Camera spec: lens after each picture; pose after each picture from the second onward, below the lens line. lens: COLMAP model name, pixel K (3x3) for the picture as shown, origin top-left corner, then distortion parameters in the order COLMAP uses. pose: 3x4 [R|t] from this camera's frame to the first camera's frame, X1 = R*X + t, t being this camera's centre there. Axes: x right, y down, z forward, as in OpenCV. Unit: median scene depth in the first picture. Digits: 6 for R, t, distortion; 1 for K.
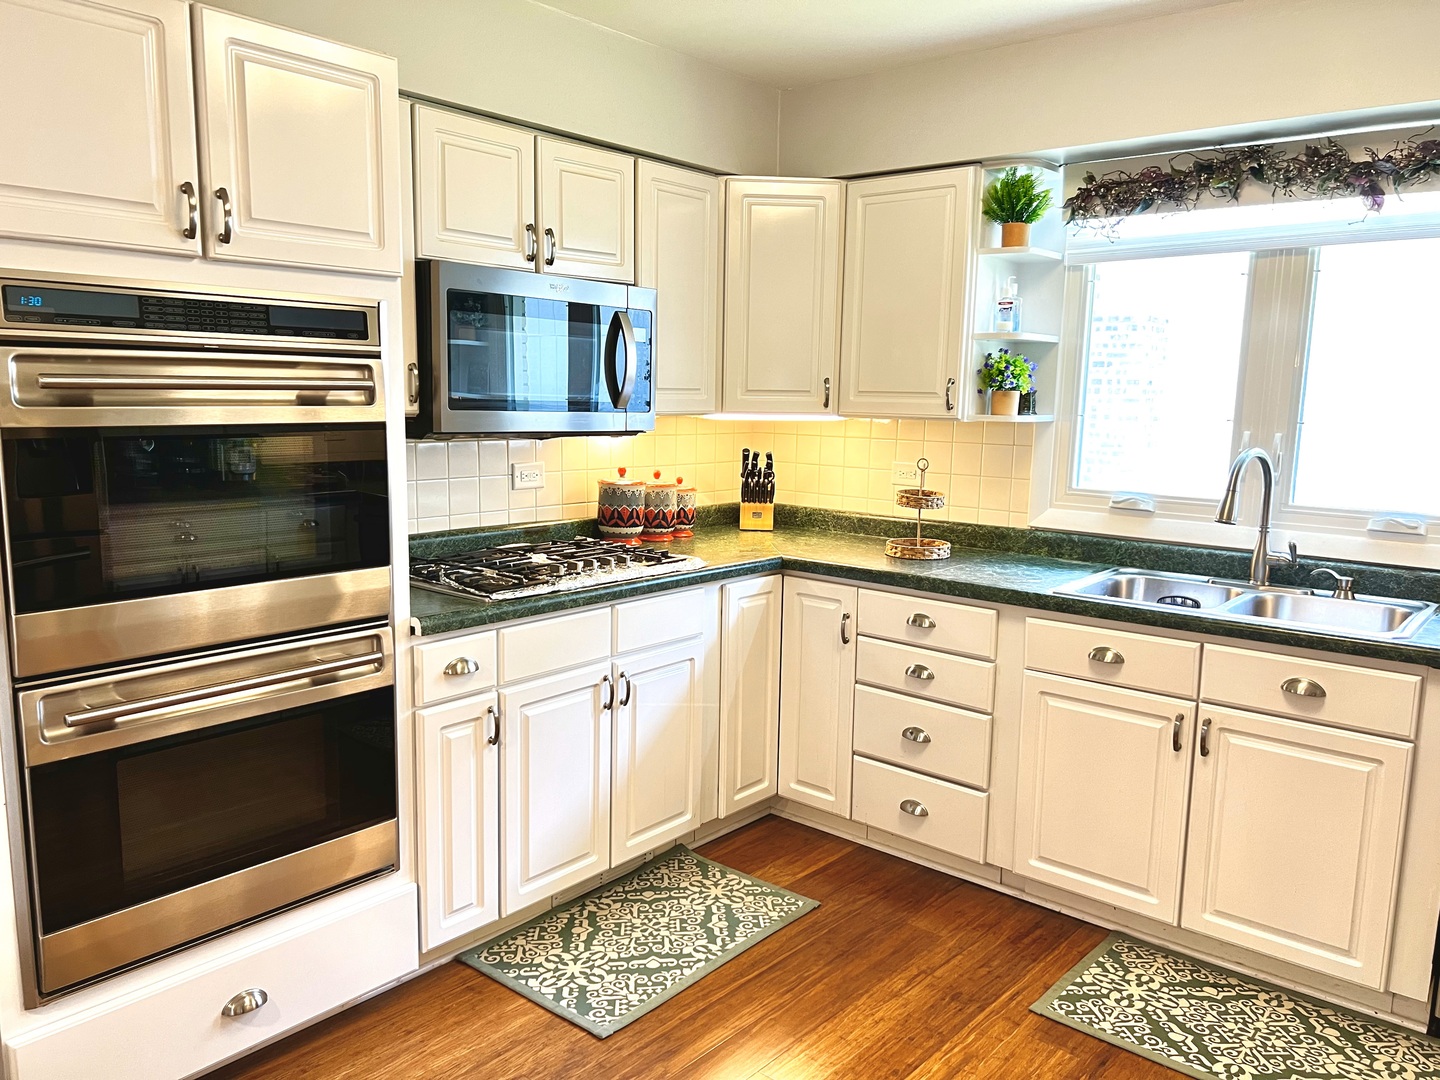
lens RADIAL K [[1083.2, 0, 720.8], [0, 1083.2, 550.6], [0, 0, 1]] dist [0.074280, -0.092400]
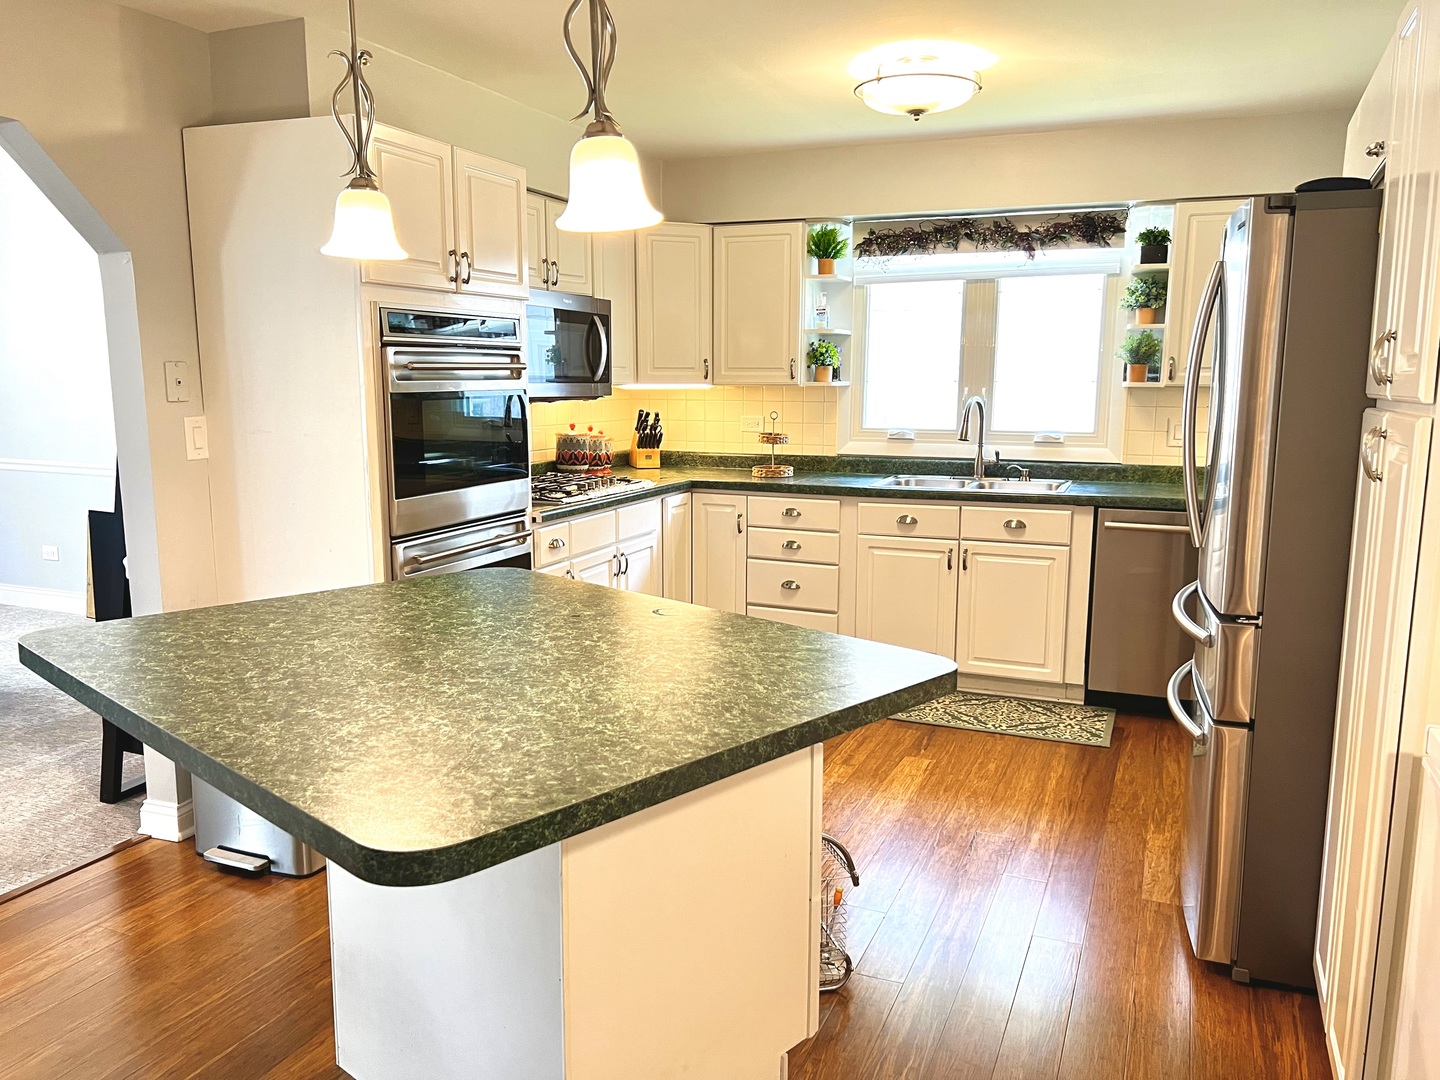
lens RADIAL K [[1083.2, 0, 720.8], [0, 1083.2, 550.6], [0, 0, 1]] dist [0.074280, -0.092400]
pose [[0.952405, -0.066173, 0.297568, -0.405156], [0.061228, 0.997787, 0.025917, 0.076472], [-0.298625, -0.006464, 0.954349, -0.496656]]
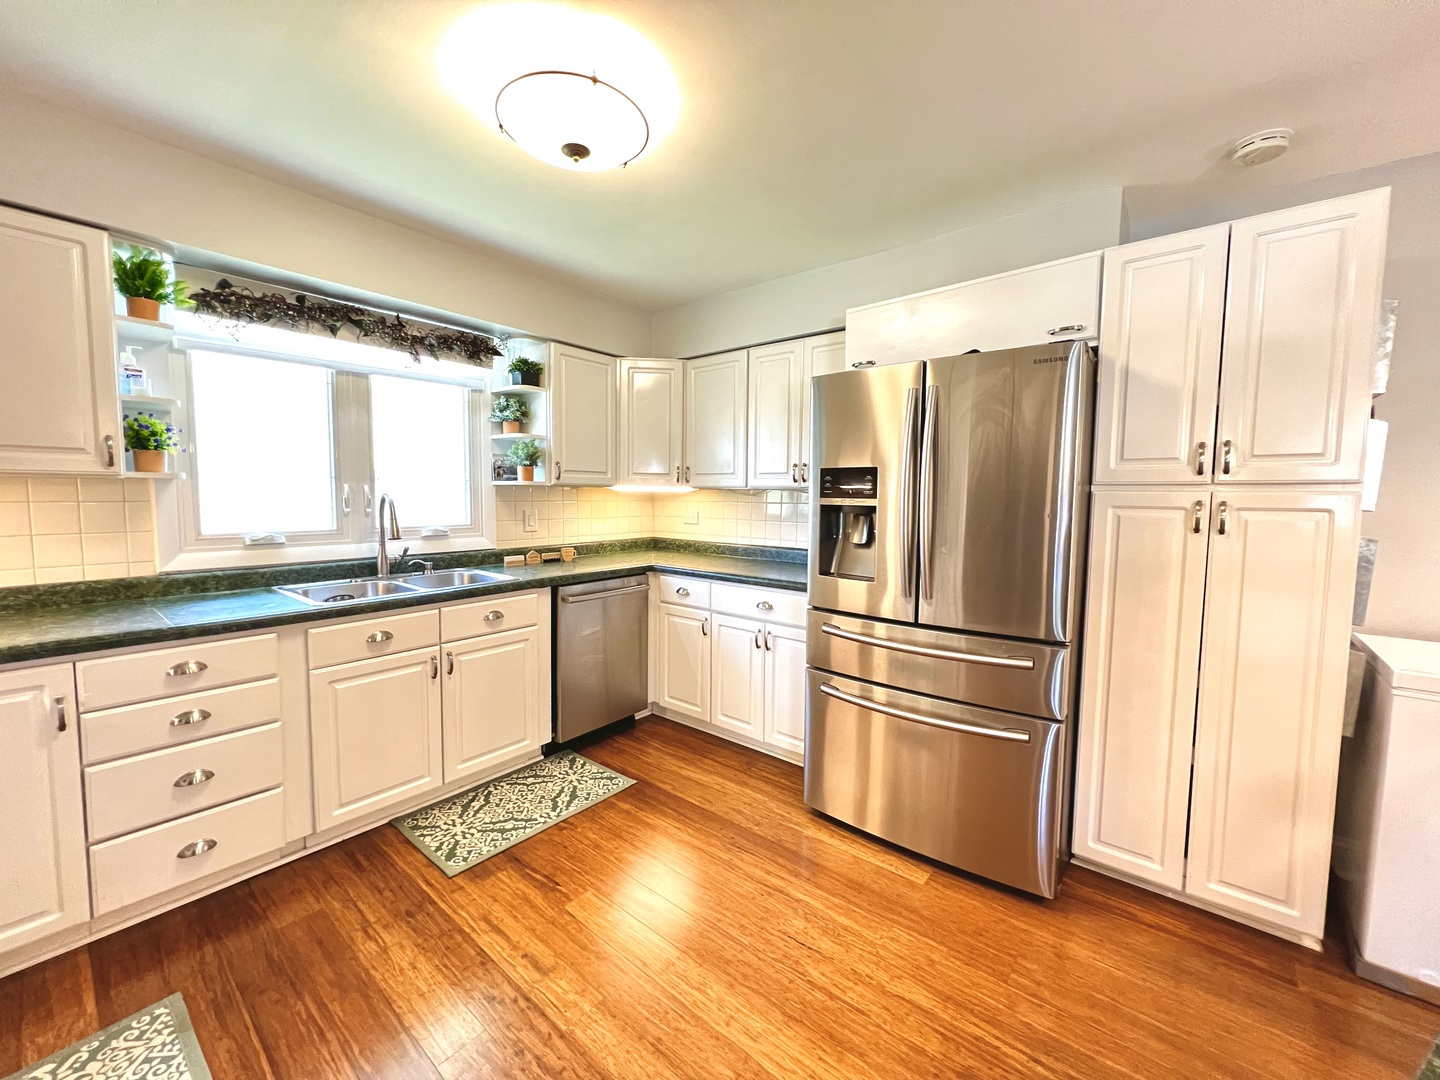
lens RADIAL K [[575.2, 0, 719.6], [0, 575.2, 535.4], [0, 0, 1]] dist [0.000526, 0.000064]
pose [[-0.013213, -0.097154, 0.995182, -0.372716], [0.138205, 0.985538, 0.098048, -0.045476], [-0.990316, 0.138835, 0.000406, 0.500775]]
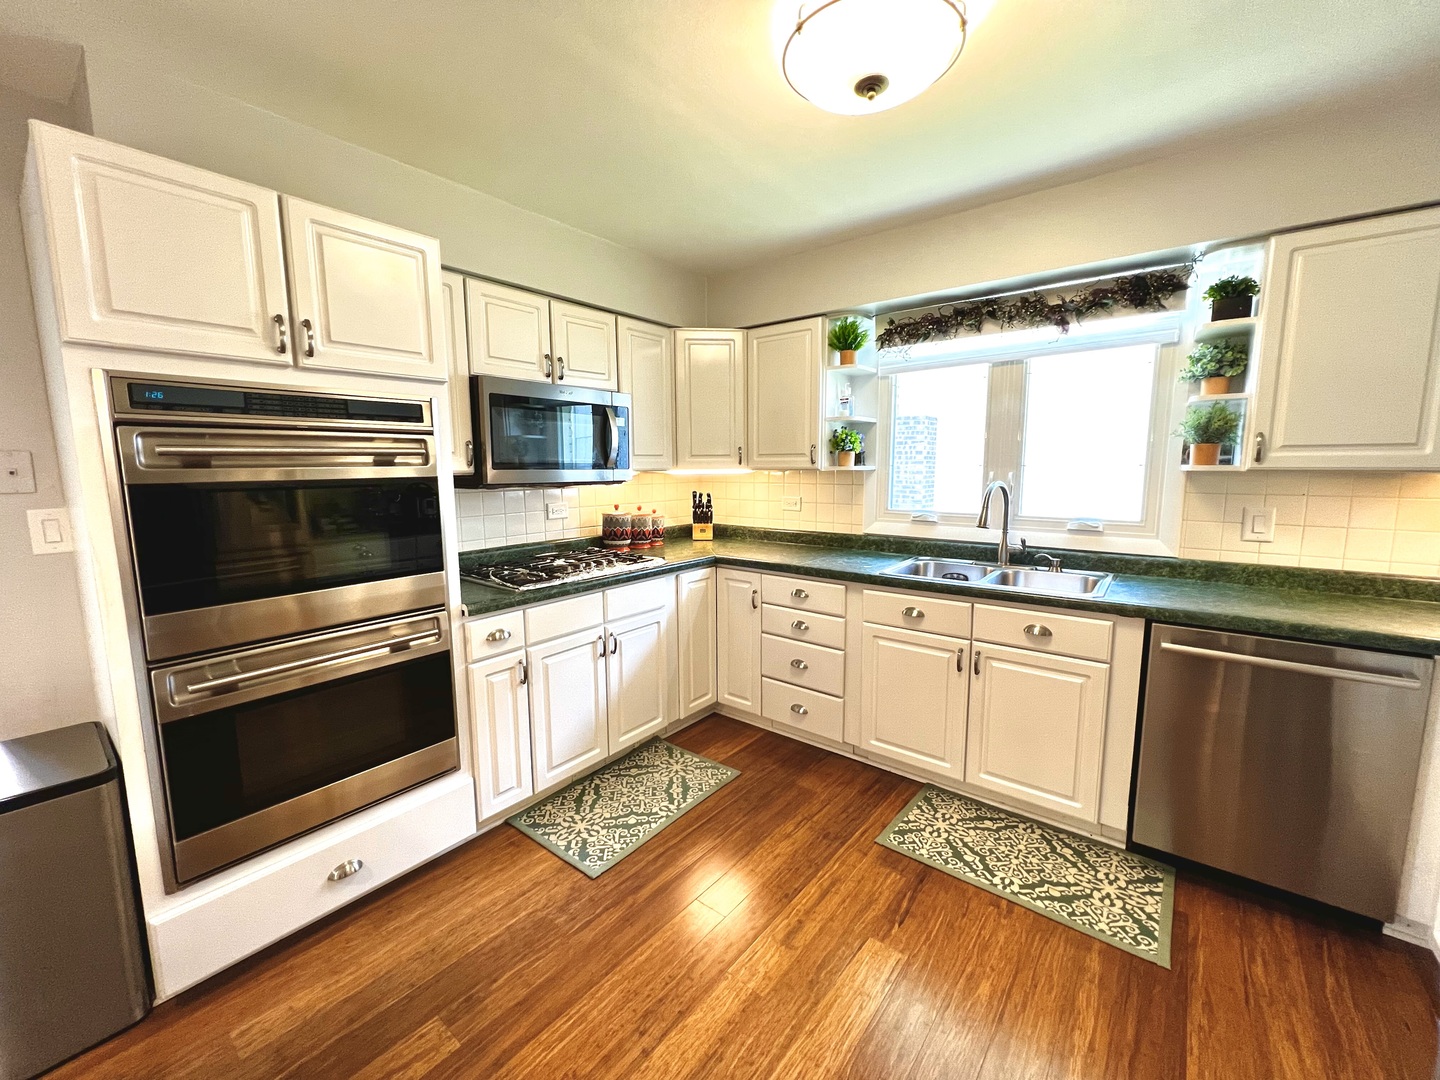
lens RADIAL K [[579.9, 0, 714.4], [0, 579.9, 535.3], [0, 0, 1]] dist [-0.000083, 0.000059]
pose [[0.999385, -0.029334, 0.019235, 0.045756], [0.029847, 0.999191, -0.026967, -0.002306], [-0.018429, 0.027525, 0.999451, 0.145072]]
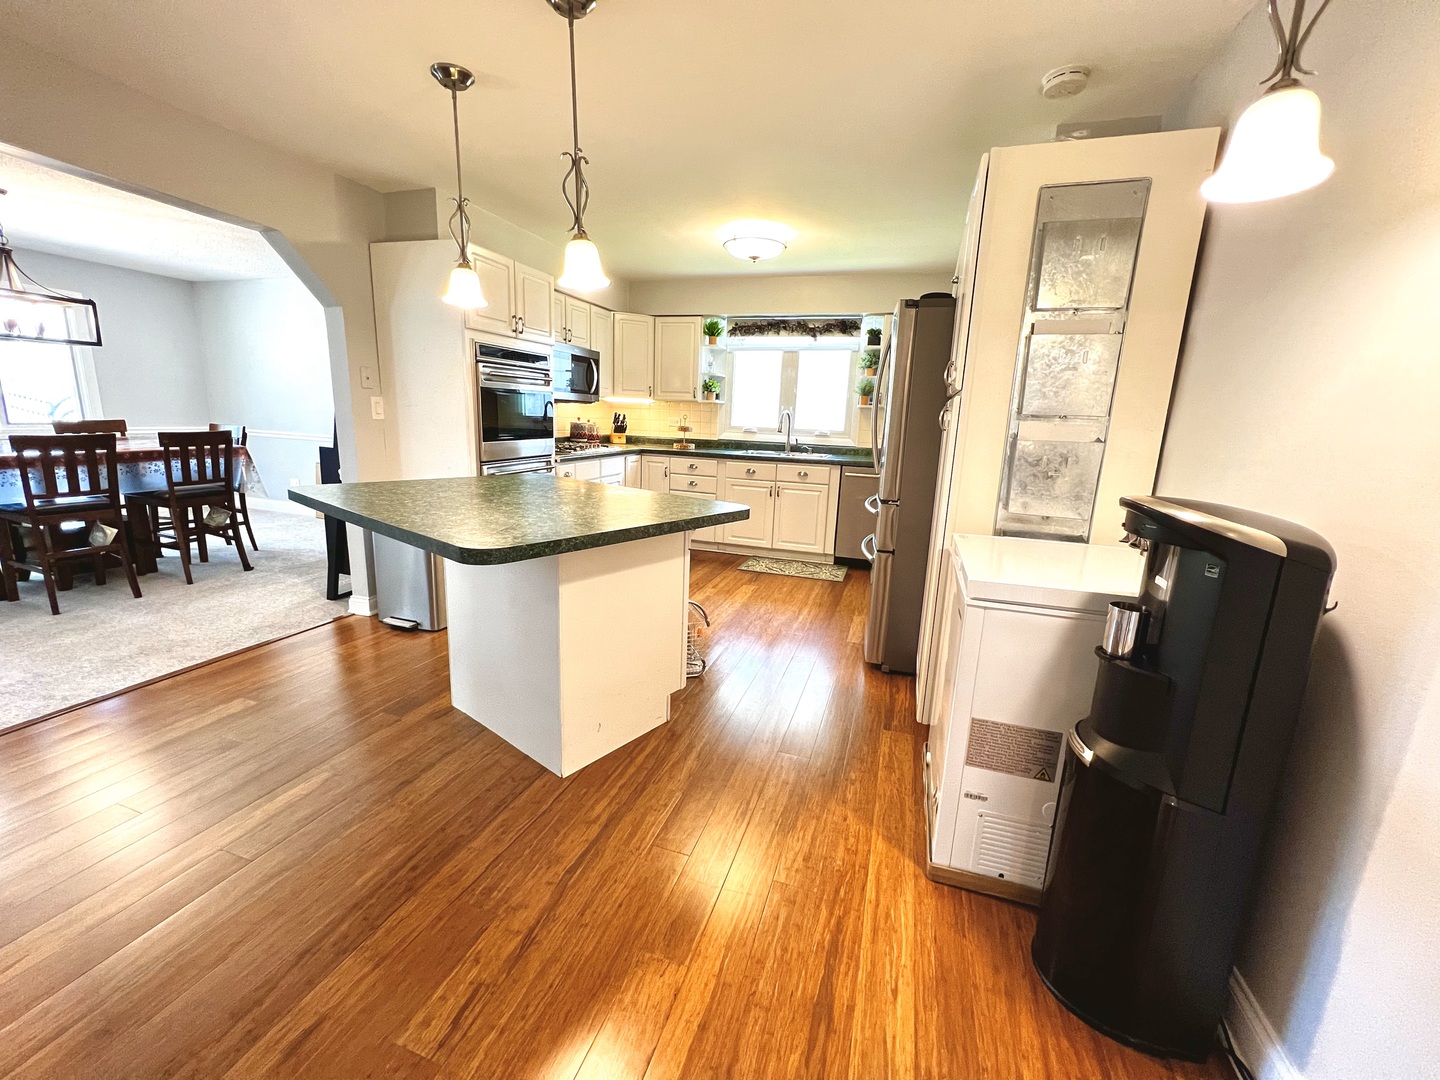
lens RADIAL K [[579.9, 0, 714.4], [0, 579.9, 535.3], [0, 0, 1]] dist [-0.000083, 0.000059]
pose [[0.925709, -0.063633, 0.372846, -0.402141], [0.037721, 0.996364, 0.076395, 0.143054], [-0.376351, -0.056656, 0.924743, -0.582682]]
